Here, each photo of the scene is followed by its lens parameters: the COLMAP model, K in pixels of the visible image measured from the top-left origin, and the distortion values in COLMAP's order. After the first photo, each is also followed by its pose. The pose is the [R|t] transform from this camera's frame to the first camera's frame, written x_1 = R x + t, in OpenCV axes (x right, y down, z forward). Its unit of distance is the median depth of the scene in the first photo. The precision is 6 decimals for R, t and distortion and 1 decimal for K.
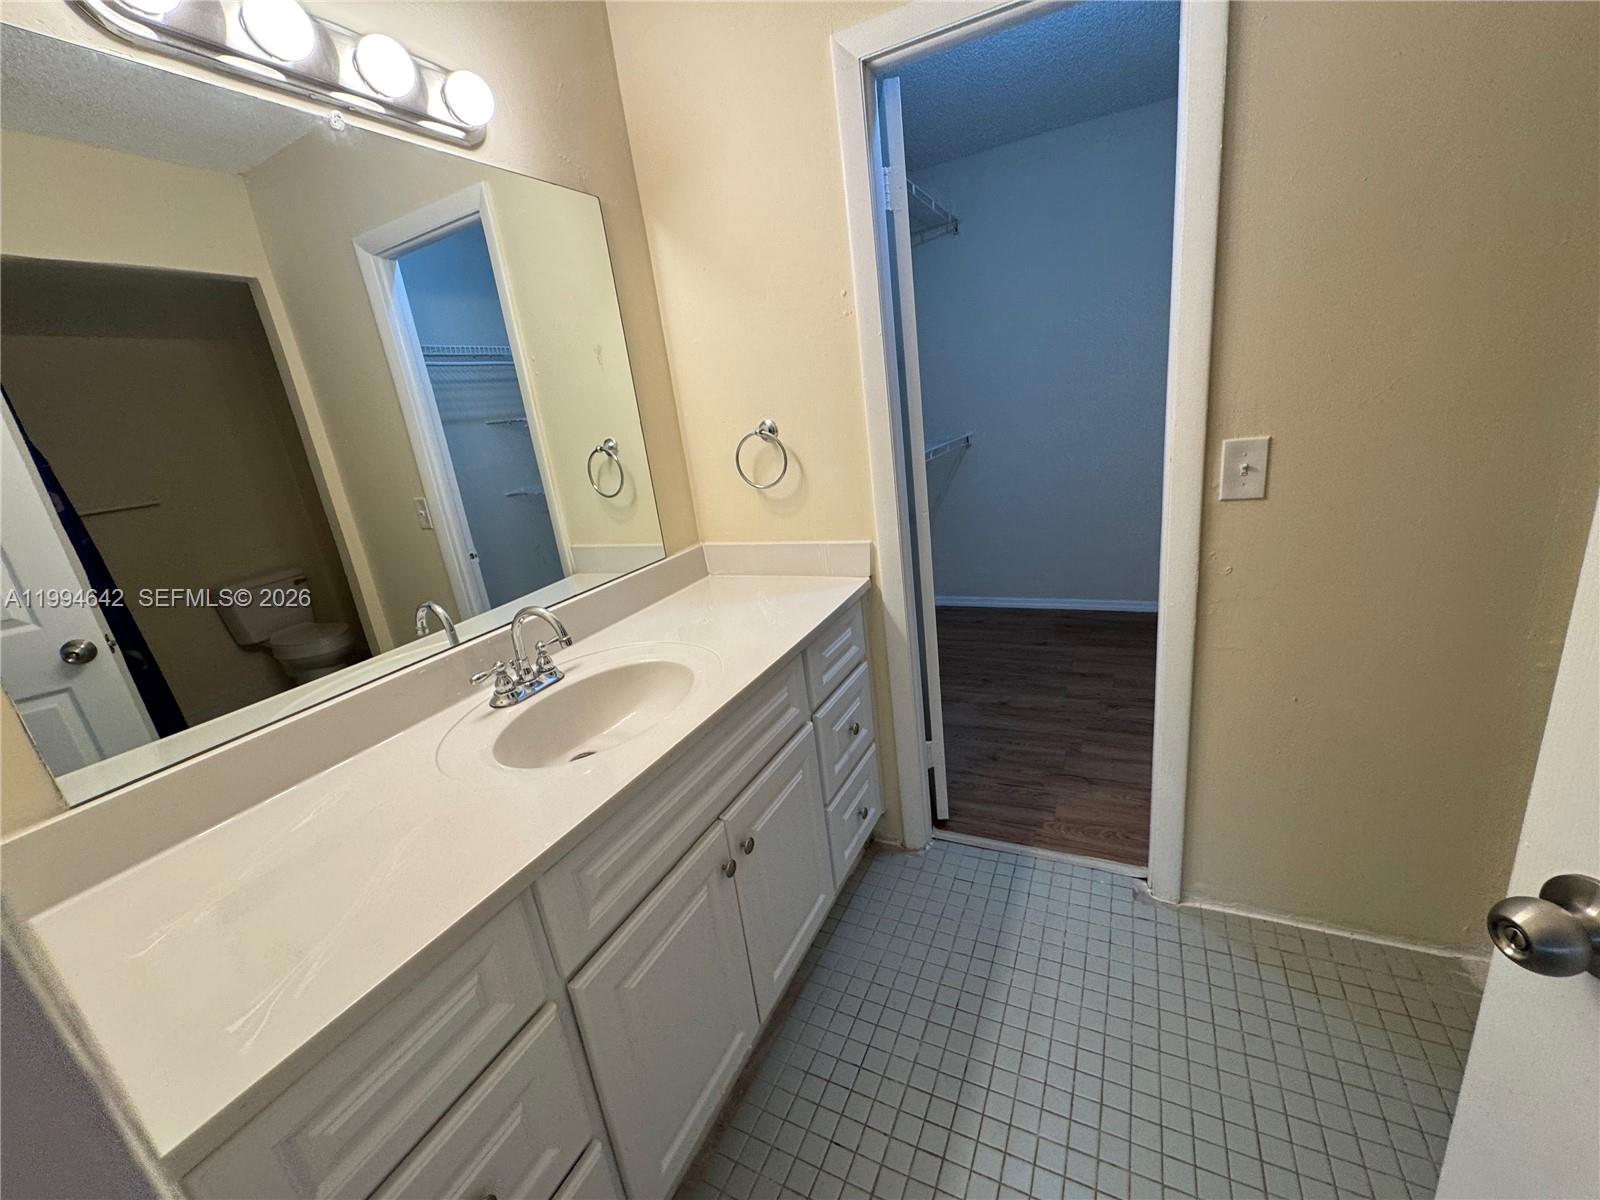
lens RADIAL K [[644.0, 0, 800.0], [0, 644.0, 600.0], [0, 0, 1]] dist [-0.000667, 0.000088]
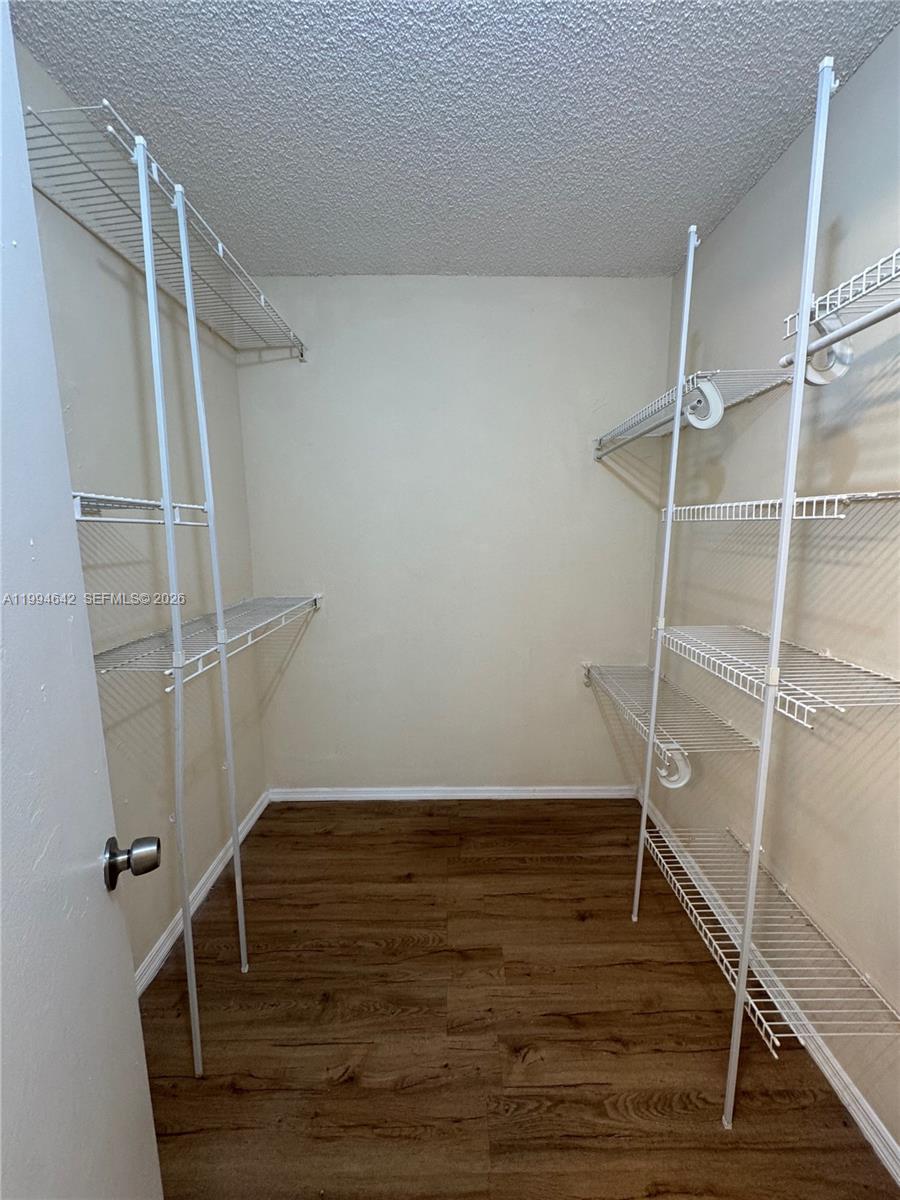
lens RADIAL K [[483.0, 0, 452.5], [0, 483.0, 600.3], [0, 0, 1]] dist [-0.000667, 0.000088]
pose [[0.889227, 0.056842, 0.453921, 0.141895], [0.031299, 0.982366, -0.184332, -0.138079], [-0.456394, 0.178120, 0.871767, 0.401631]]
